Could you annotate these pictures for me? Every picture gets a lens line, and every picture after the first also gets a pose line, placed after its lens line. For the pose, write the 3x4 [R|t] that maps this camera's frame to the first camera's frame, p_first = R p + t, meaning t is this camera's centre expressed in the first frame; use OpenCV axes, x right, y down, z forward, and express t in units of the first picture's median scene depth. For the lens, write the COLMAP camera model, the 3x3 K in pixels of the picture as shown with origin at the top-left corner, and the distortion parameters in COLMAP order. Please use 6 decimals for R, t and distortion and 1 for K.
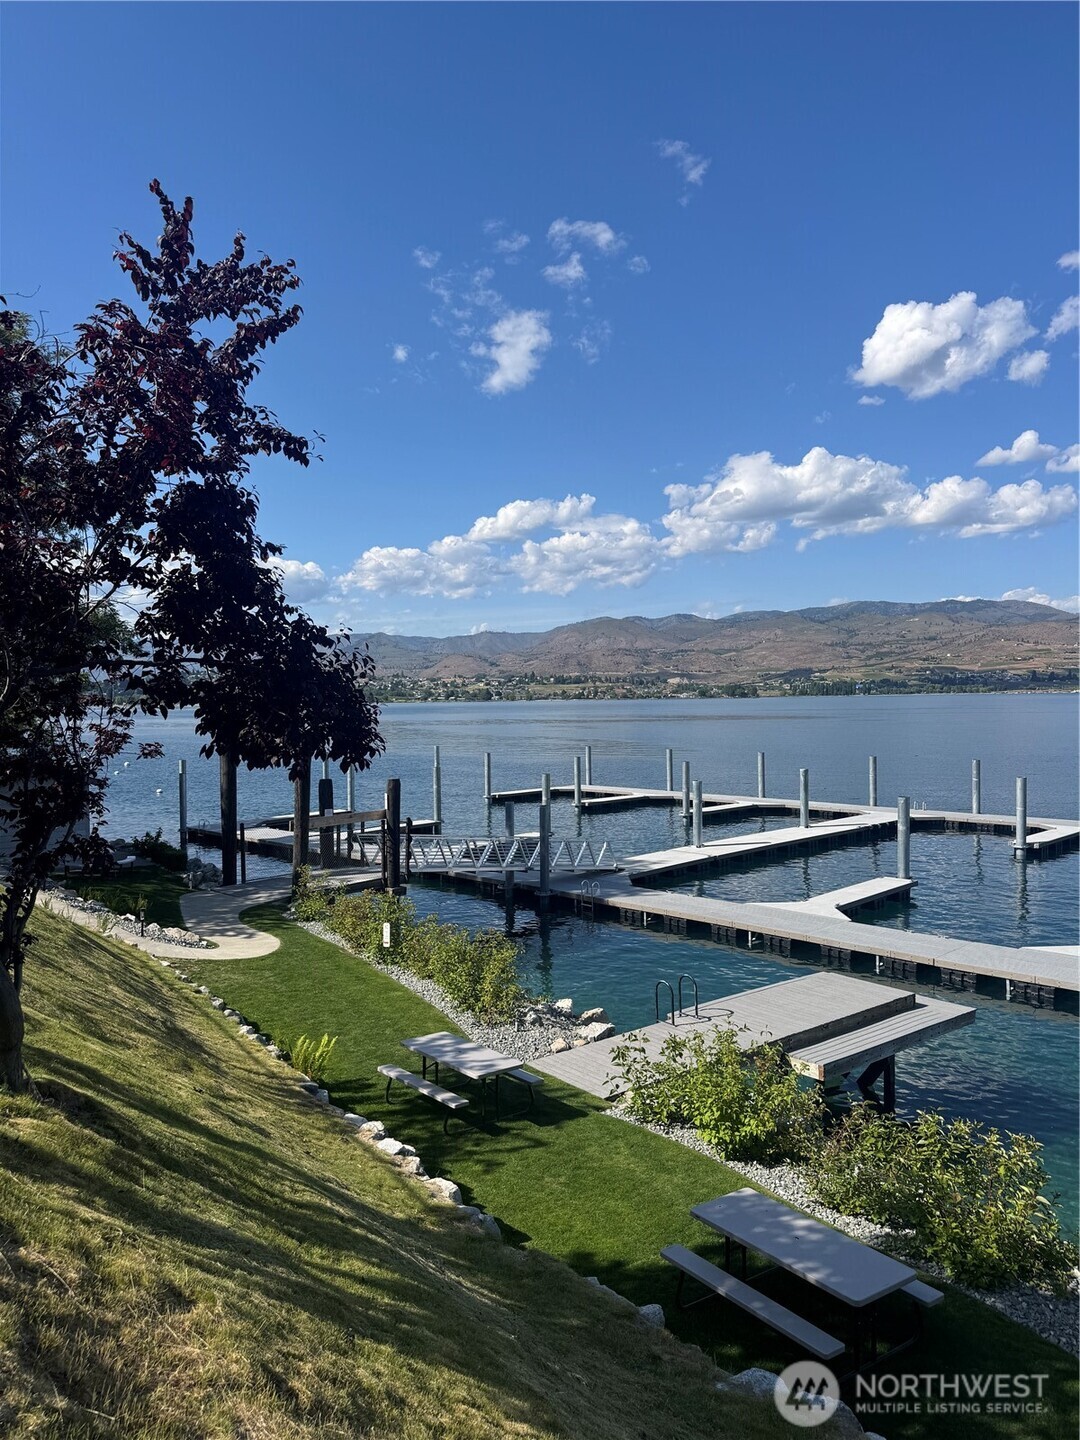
lens RADIAL K [[1008.6, 0, 539.3], [0, 1008.6, 750.4], [0, 0, 1]] dist [0.103421, -0.229494]
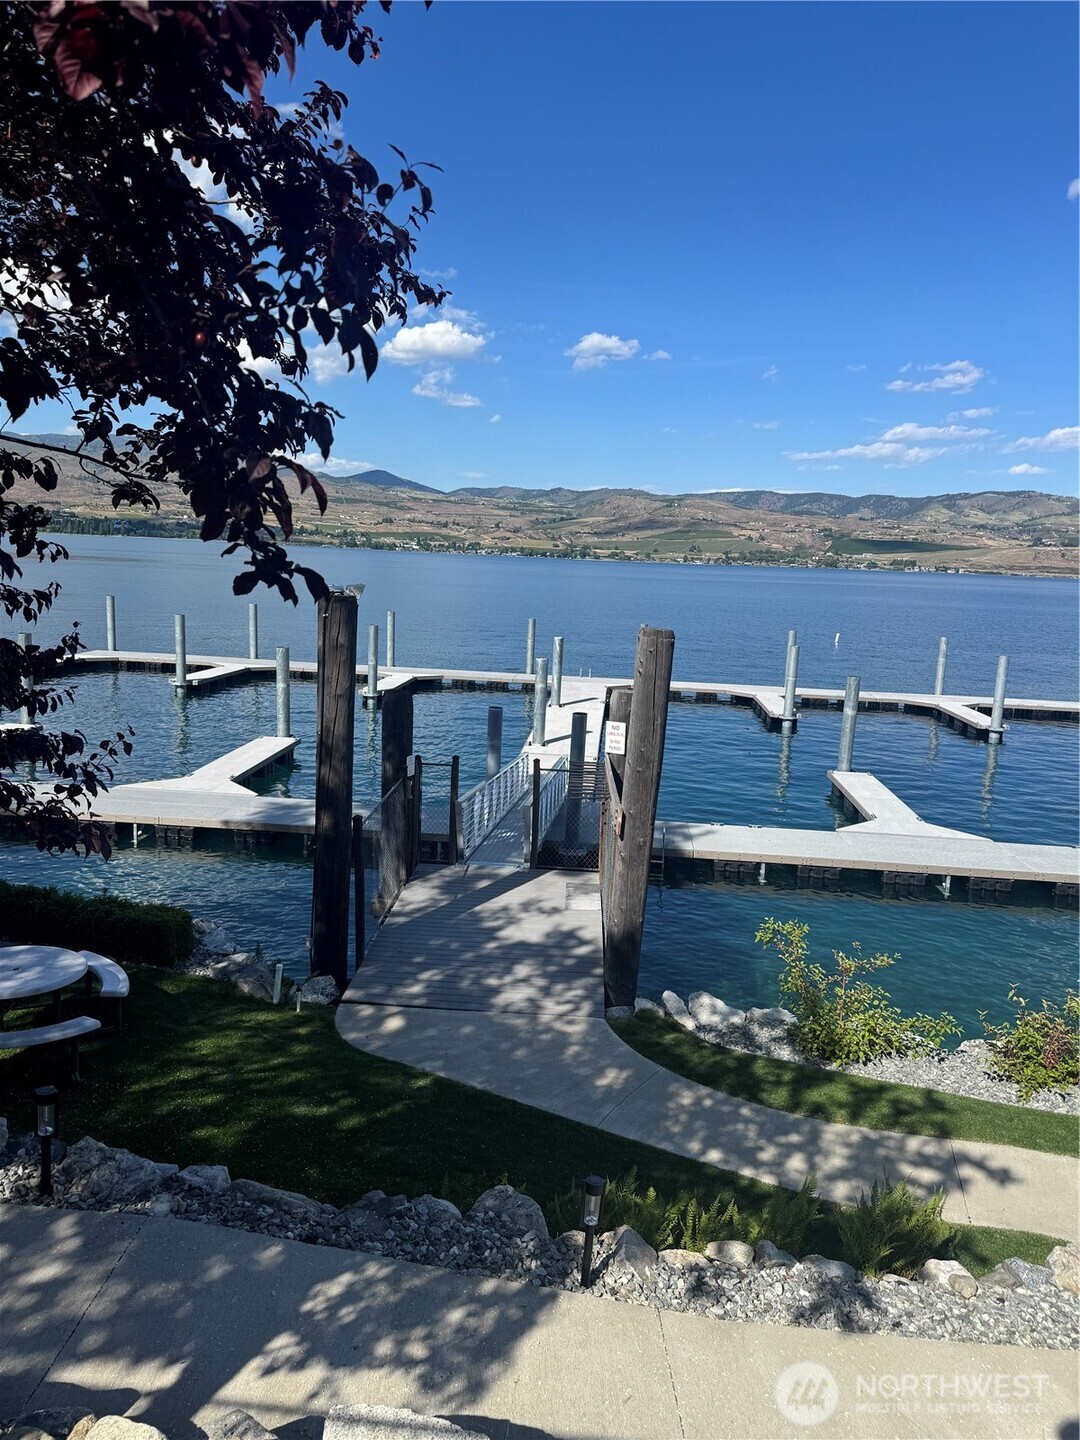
lens RADIAL K [[1008.6, 0, 539.3], [0, 1008.6, 750.4], [0, 0, 1]] dist [0.103421, -0.229494]
pose [[0.675706, -0.092231, 0.731378, -0.211264], [-0.026159, 0.988517, 0.148826, -0.005751], [-0.736707, -0.119695, 0.665535, 0.309350]]
